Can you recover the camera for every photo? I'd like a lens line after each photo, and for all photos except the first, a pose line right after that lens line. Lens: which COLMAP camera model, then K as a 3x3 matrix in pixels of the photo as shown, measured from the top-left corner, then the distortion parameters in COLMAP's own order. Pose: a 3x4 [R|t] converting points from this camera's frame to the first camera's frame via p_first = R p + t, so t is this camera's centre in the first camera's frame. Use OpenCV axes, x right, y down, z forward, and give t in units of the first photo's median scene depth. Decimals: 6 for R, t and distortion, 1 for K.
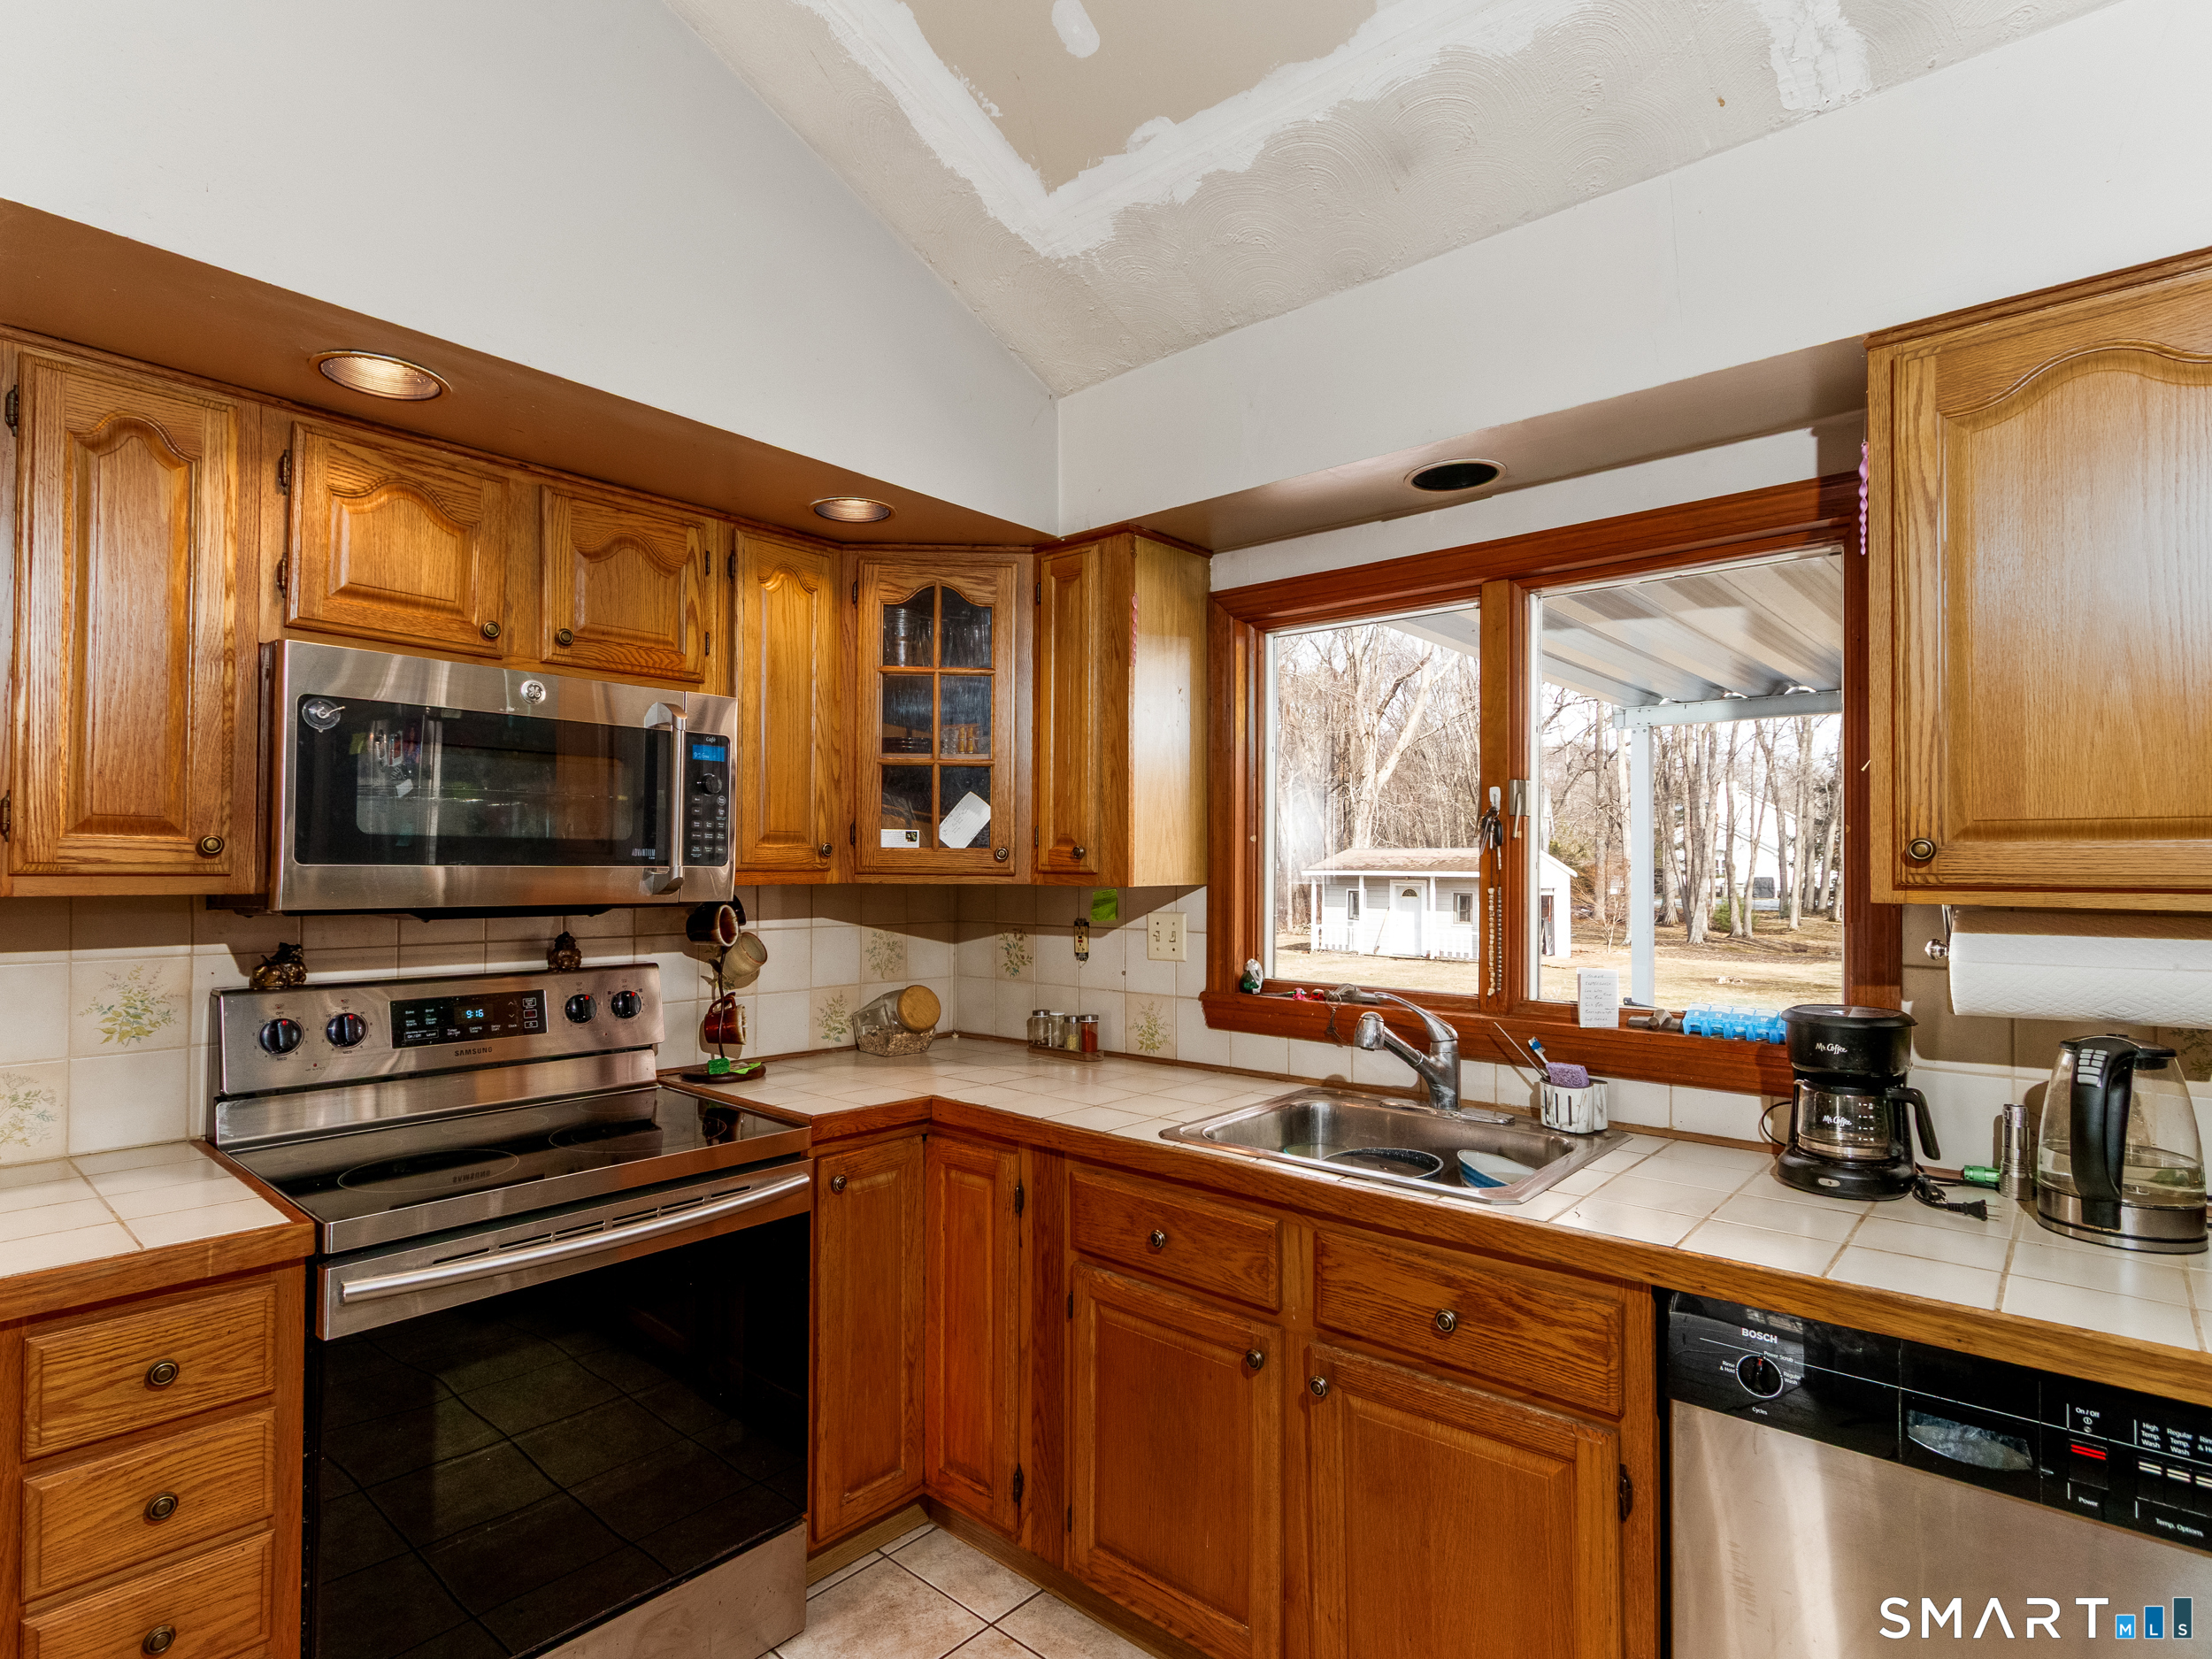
lens RADIAL K [[1135.1, 0, 1096.4], [0, 1135.1, 849.0], [0, 0, 1]] dist [0.005904, -0.001892]
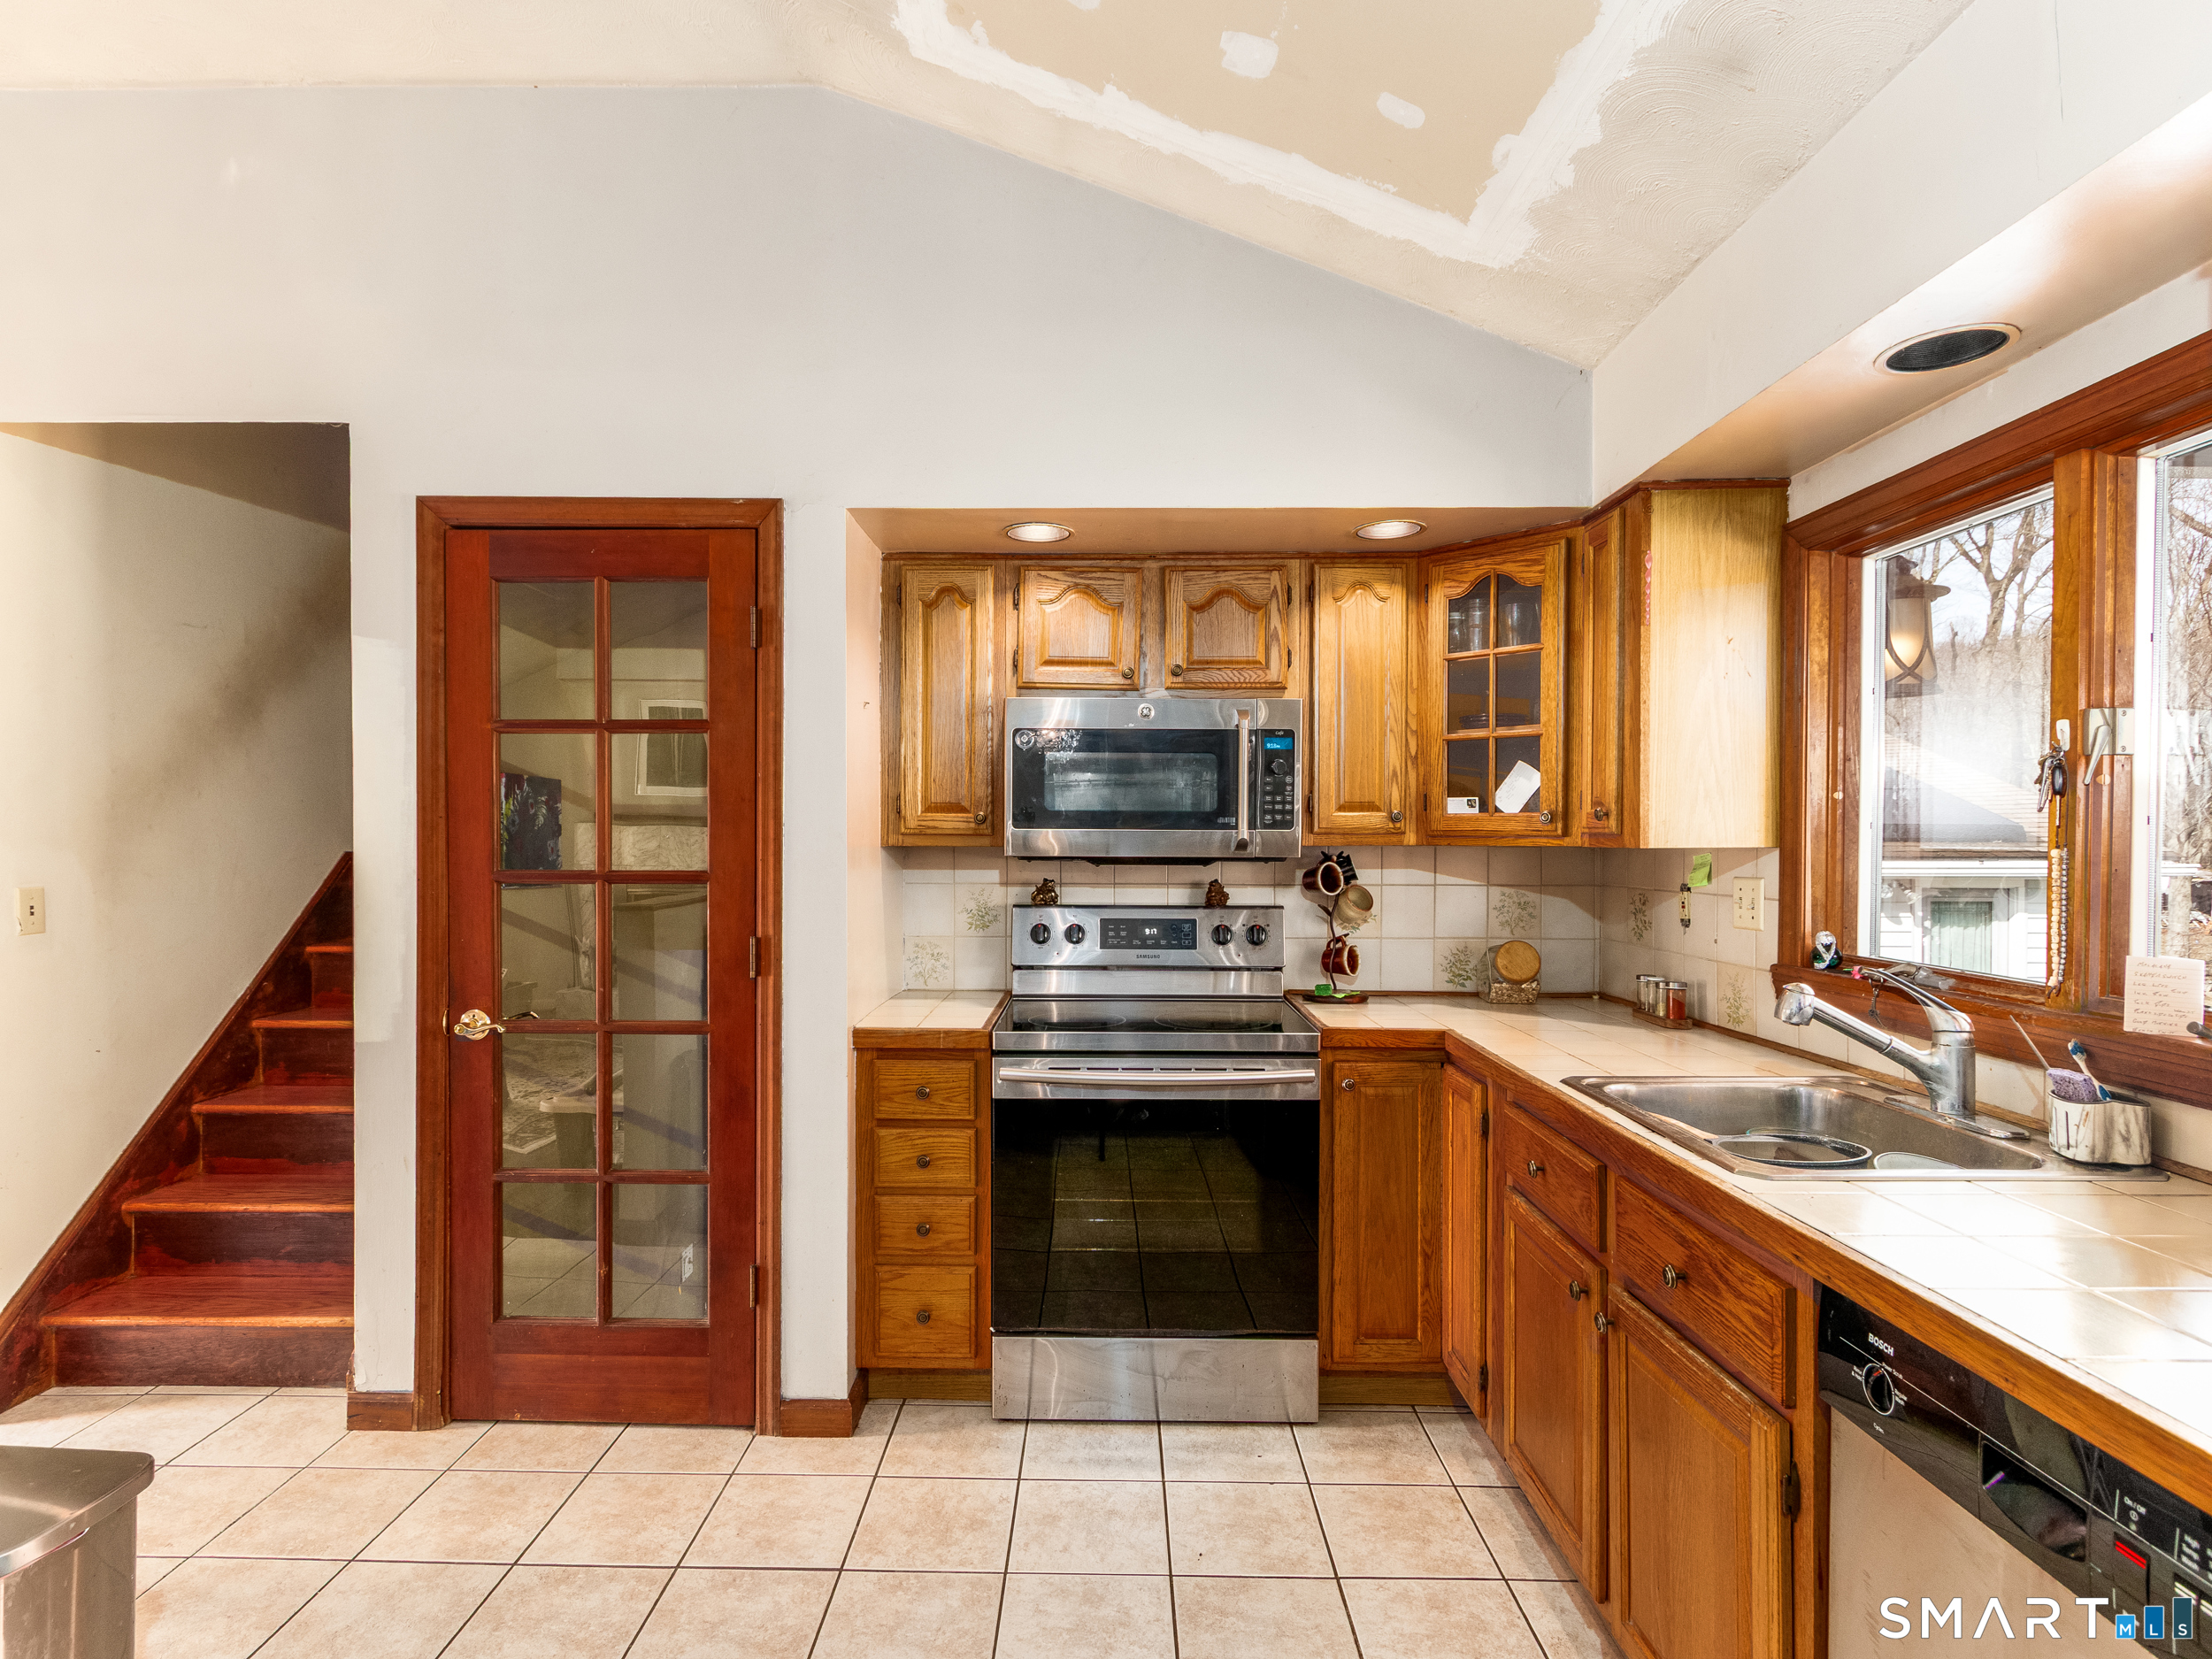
lens RADIAL K [[1135.1, 0, 1093.6], [0, 1135.1, 848.2], [0, 0, 1]] dist [0.005904, -0.001892]
pose [[0.654705, 0.003647, -0.755875, 0.511325], [0.011414, 0.999827, 0.014711, 0.014463], [0.755798, -0.018259, 0.654550, -0.017652]]
